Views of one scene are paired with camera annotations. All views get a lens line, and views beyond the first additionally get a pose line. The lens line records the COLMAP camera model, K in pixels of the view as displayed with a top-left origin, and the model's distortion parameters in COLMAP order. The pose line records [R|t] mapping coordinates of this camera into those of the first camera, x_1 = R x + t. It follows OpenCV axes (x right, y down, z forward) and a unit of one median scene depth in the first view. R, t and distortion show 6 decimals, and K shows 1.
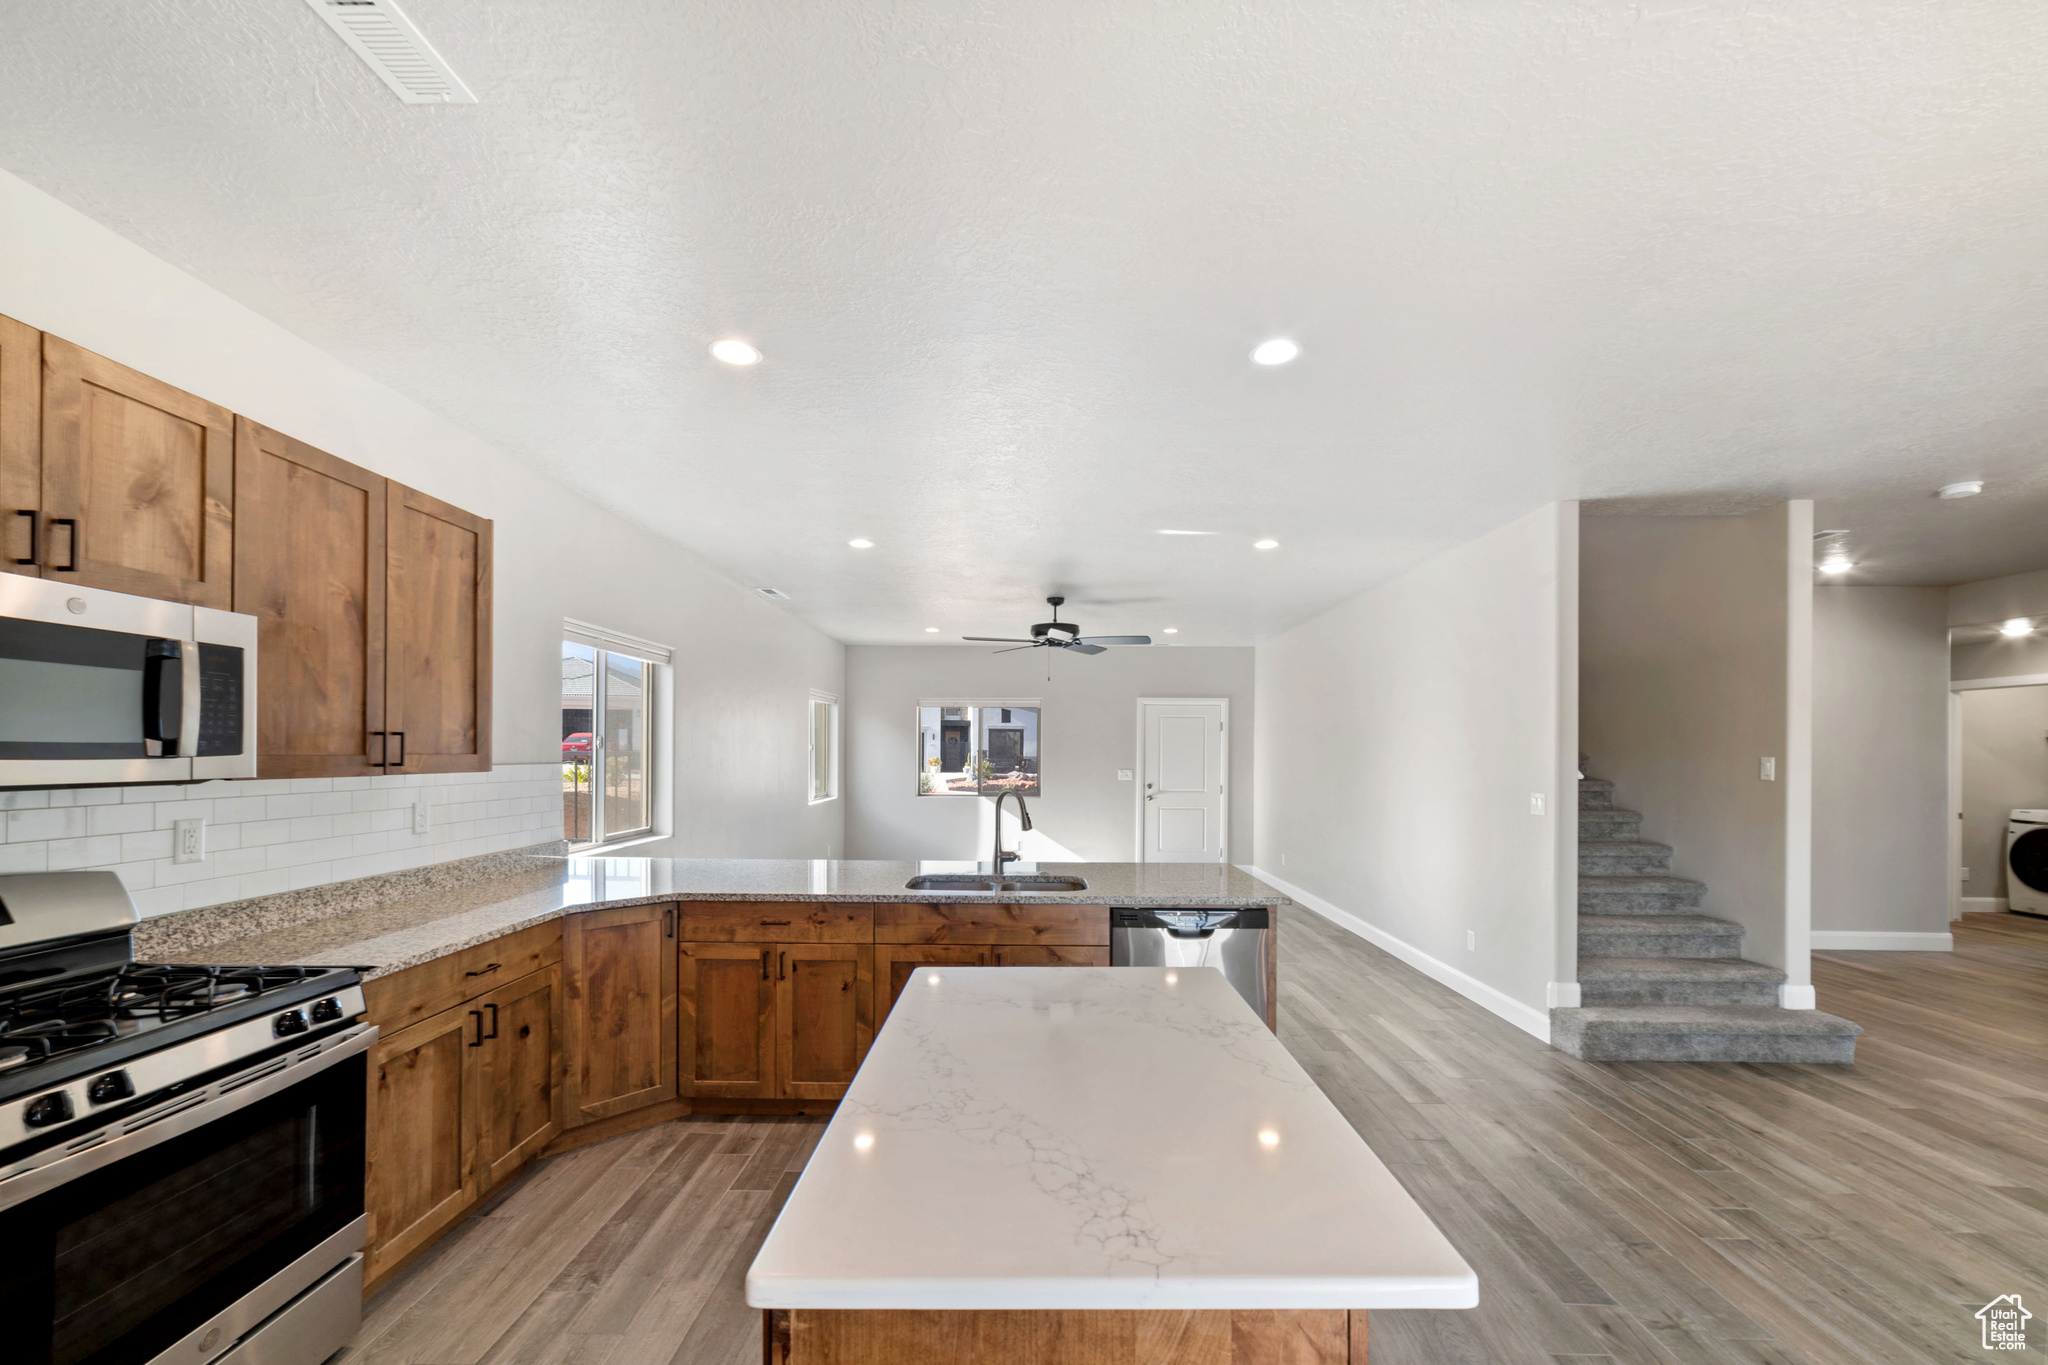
lens RADIAL K [[804.4, 0, 1023.5], [0, 804.4, 750.9], [0, 0, 1]] dist [0.001069, 0.000259]
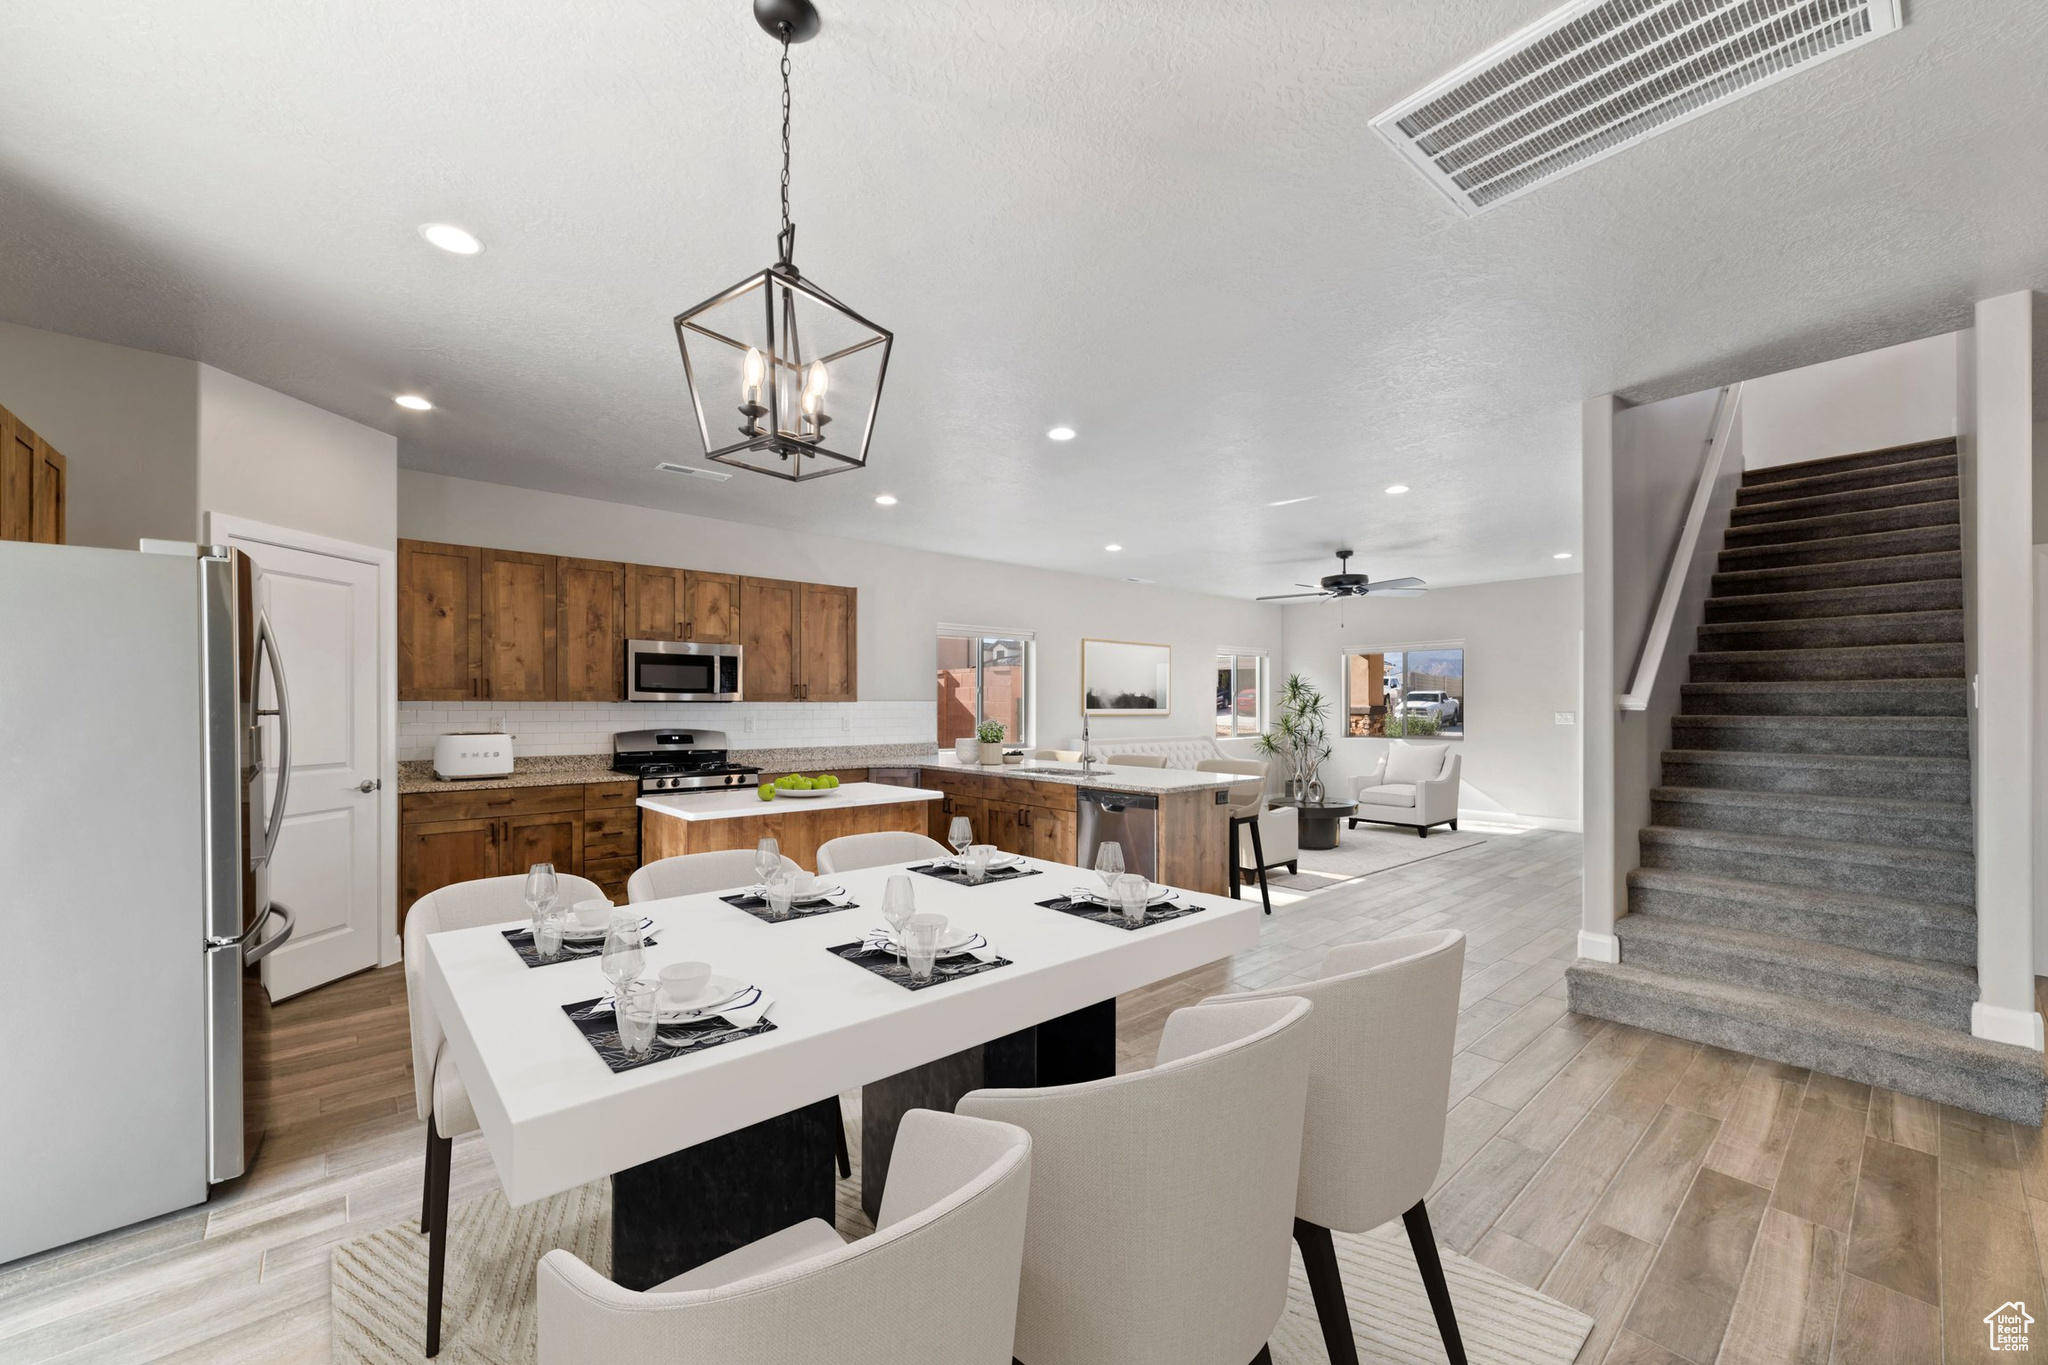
lens RADIAL K [[779.1, 0, 1025.6], [0, 779.1, 706.3], [0, 0, 1]] dist [0.000277, 0.000183]
pose [[0.667352, -0.004988, -0.744725, 1.361081], [0.006917, 0.999976, -0.000499, 0.046595], [0.744710, -0.004818, 0.667371, -0.084907]]
